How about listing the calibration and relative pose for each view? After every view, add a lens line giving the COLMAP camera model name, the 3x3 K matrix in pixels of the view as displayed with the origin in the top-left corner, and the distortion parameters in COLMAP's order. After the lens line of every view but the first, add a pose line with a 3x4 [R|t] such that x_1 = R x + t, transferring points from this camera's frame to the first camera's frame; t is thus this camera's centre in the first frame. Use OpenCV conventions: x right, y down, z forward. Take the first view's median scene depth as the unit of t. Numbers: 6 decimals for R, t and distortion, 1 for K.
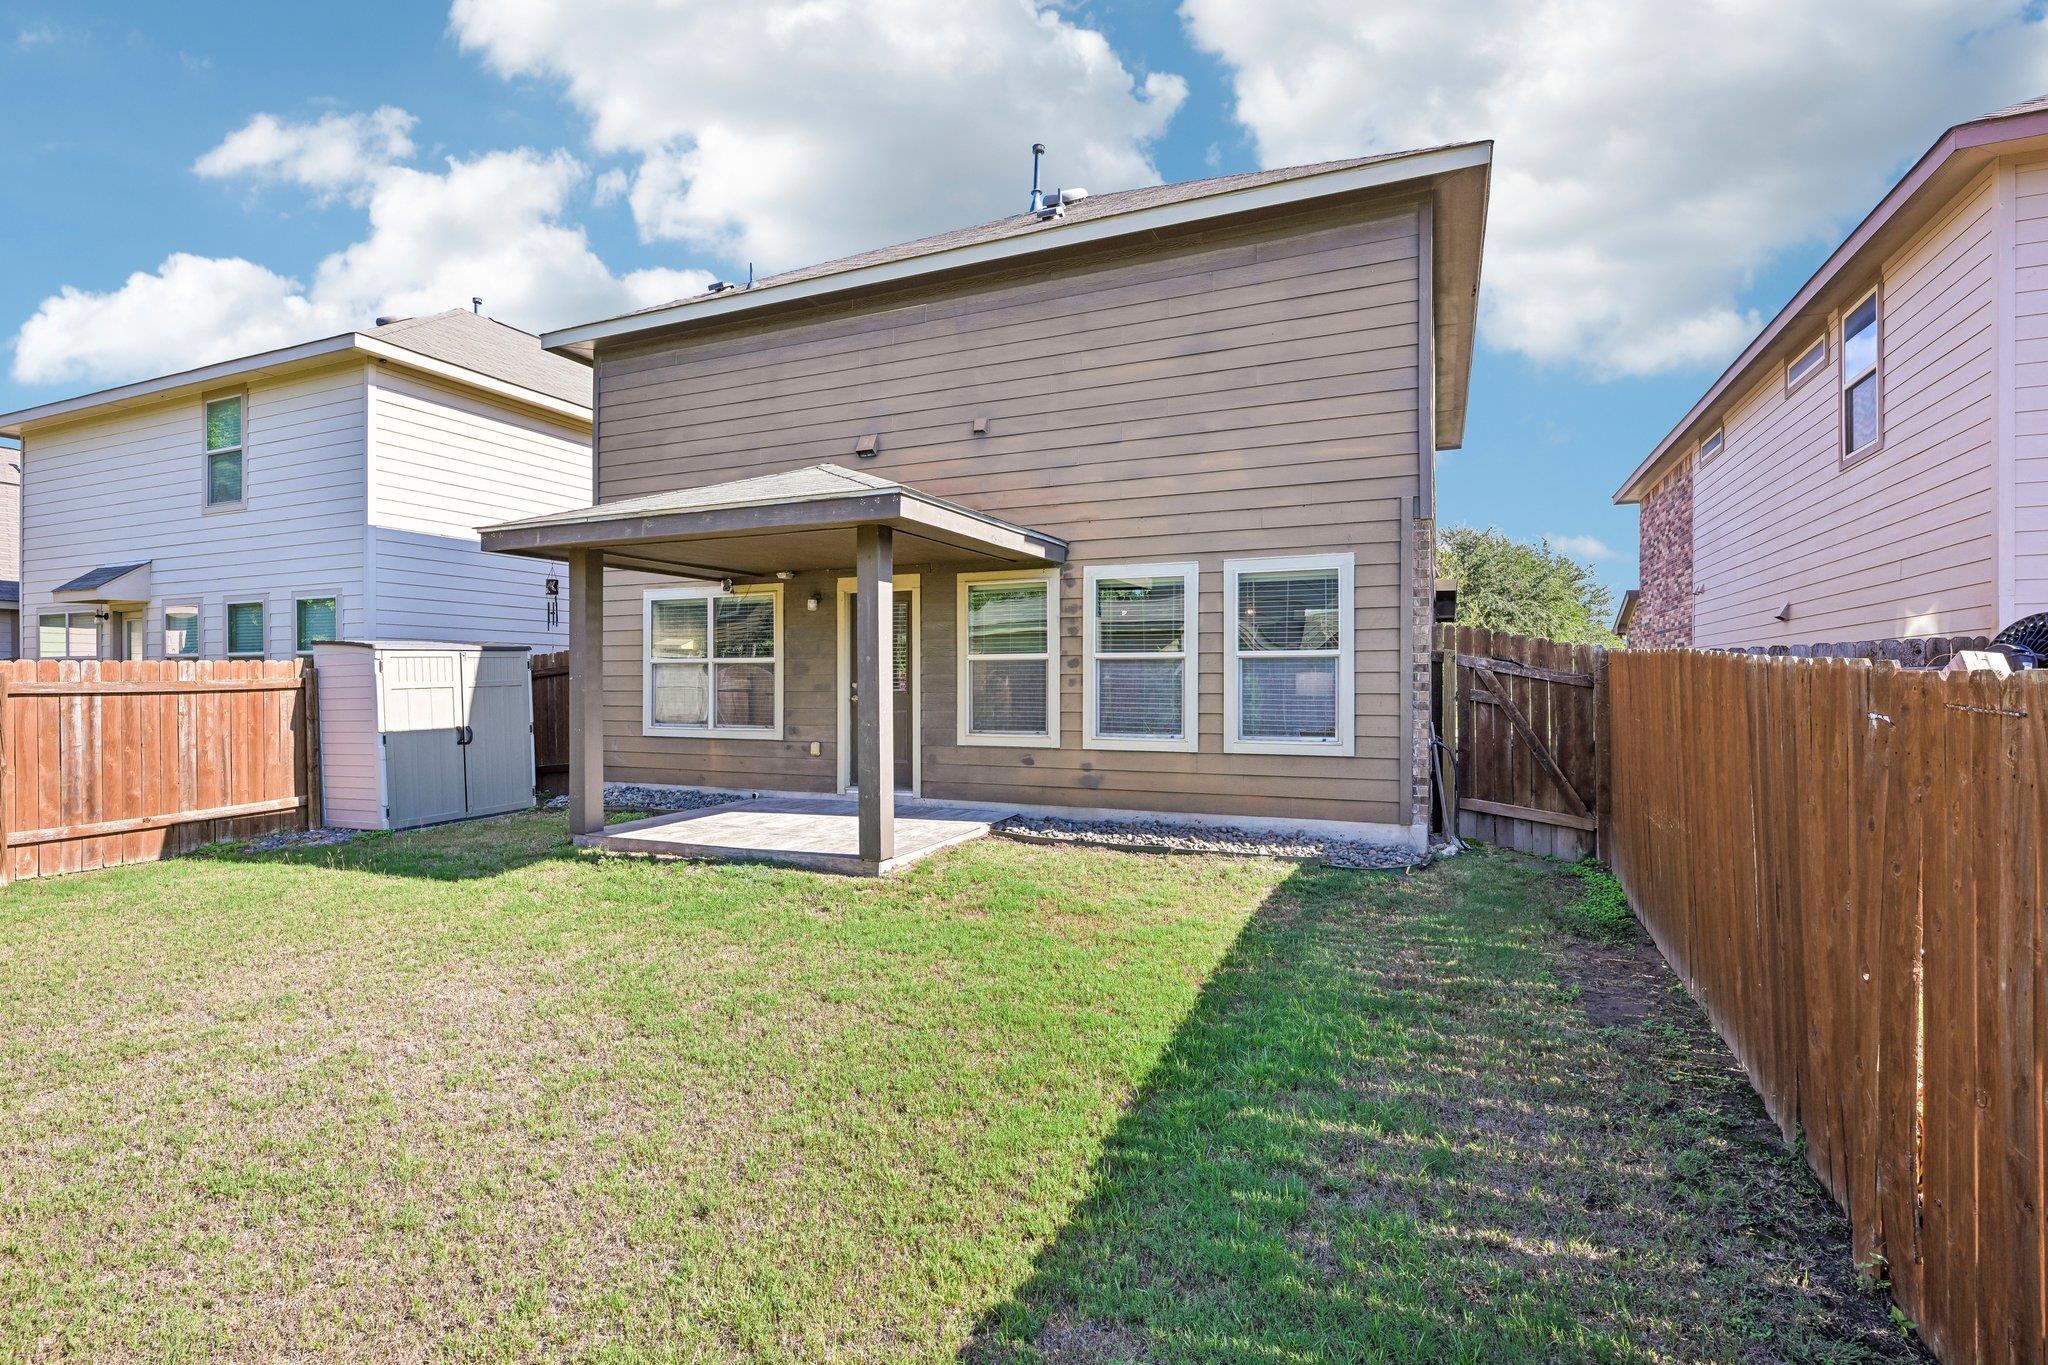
lens RADIAL K [[959.1, 0, 1024.0], [0, 959.1, 682.5], [0, 0, 1]] dist [0.000811, 0.000062]
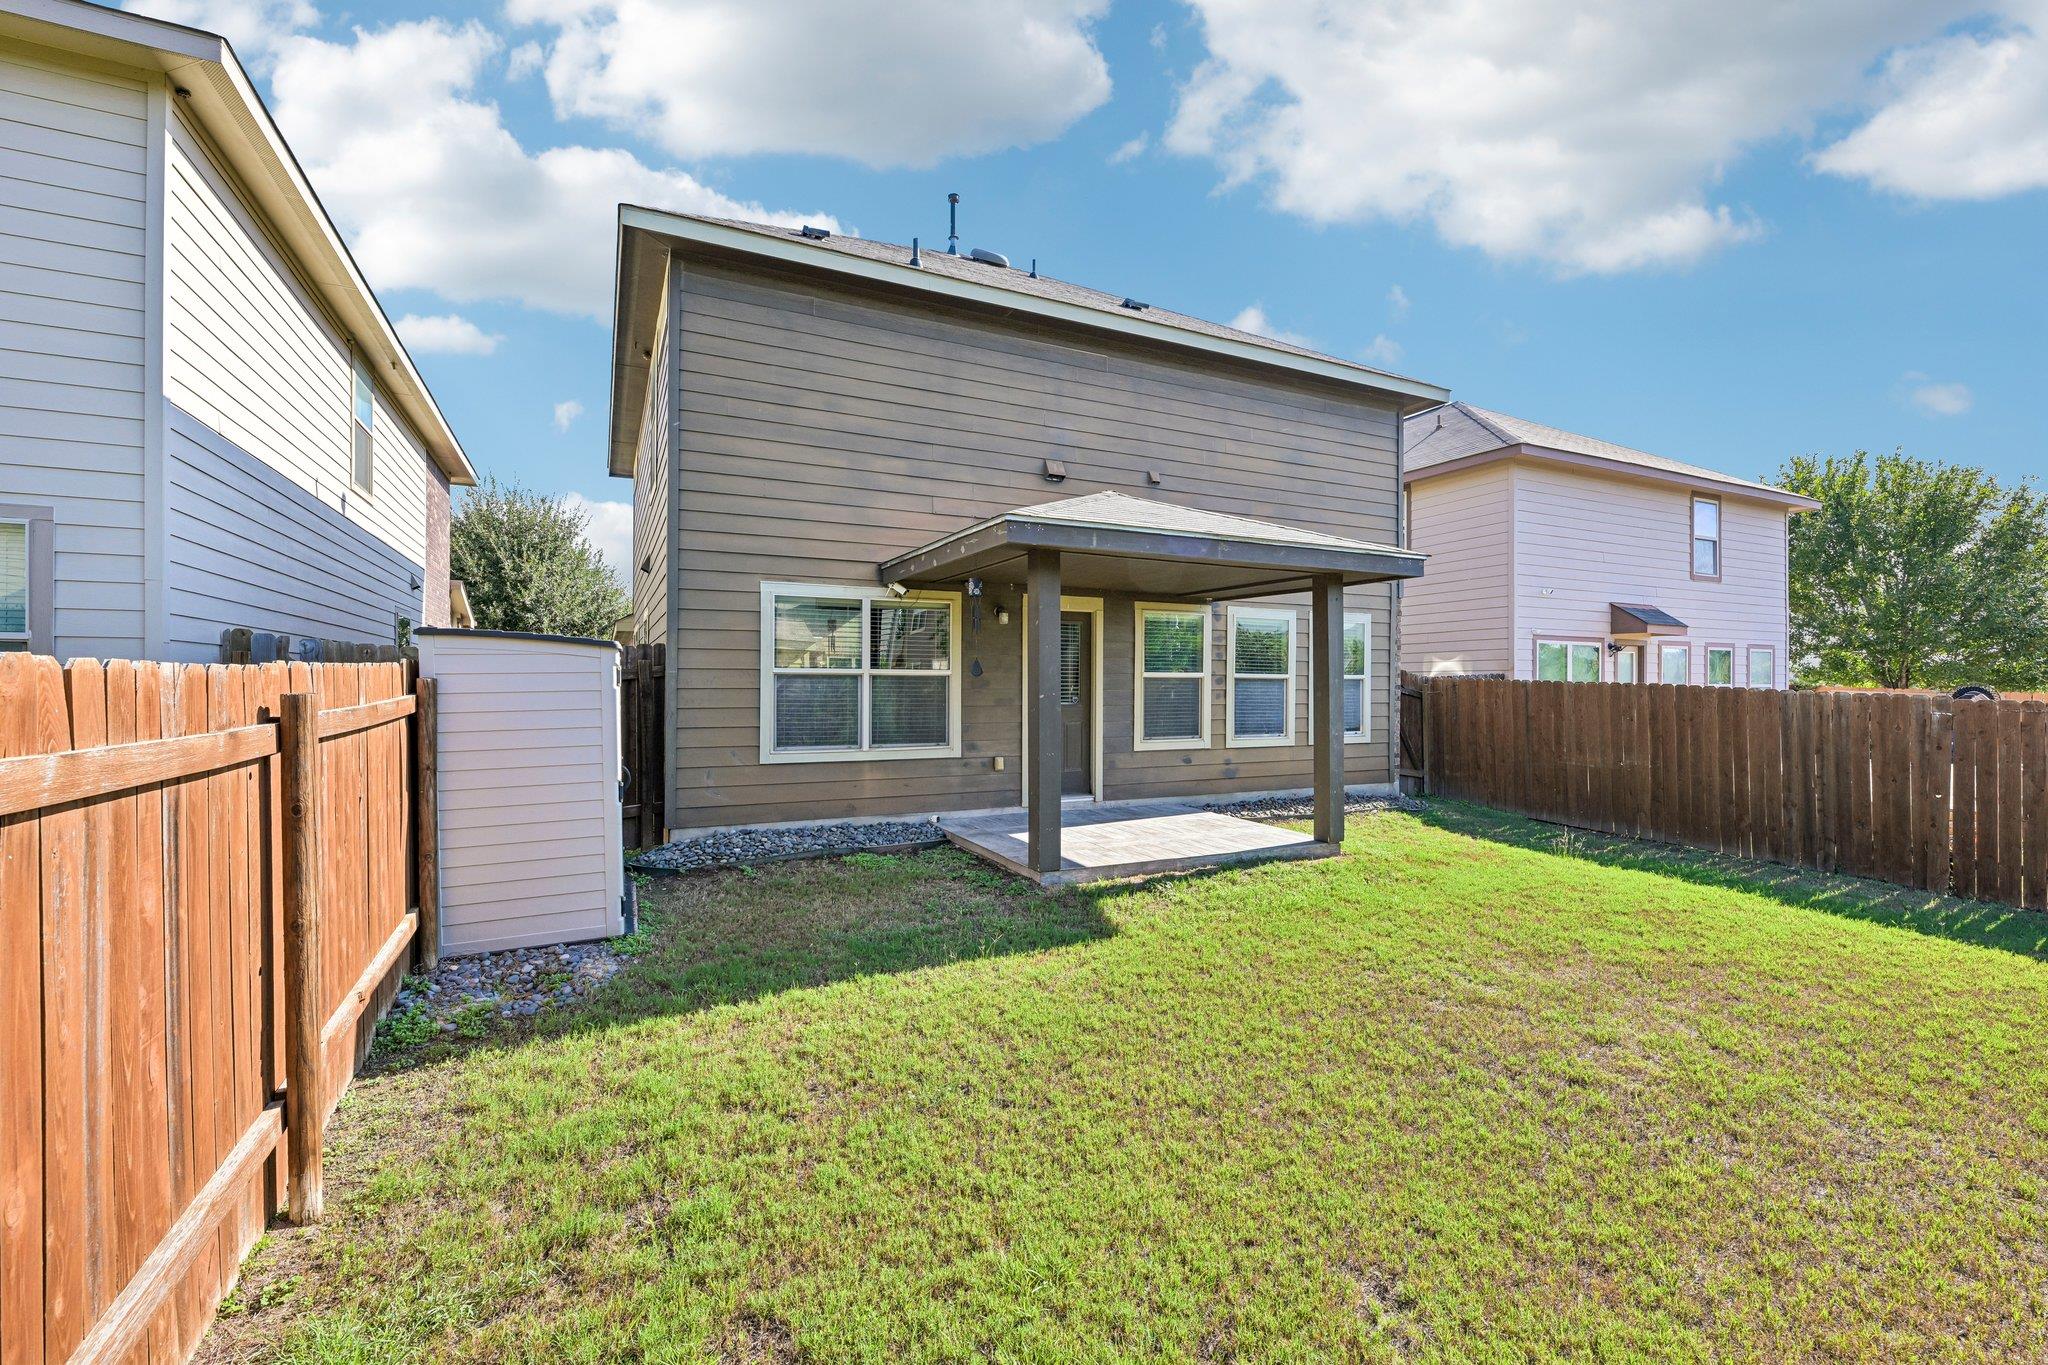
lens RADIAL K [[864.5, 0, 1024.0], [0, 864.5, 682.5], [0, 0, 1]] dist [0.000690, 0.000144]
pose [[0.647273, 0.005323, 0.762240, -0.925171], [-0.005140, 0.999983, -0.002619, -0.013112], [-0.762241, -0.002222, 0.647290, 0.423765]]
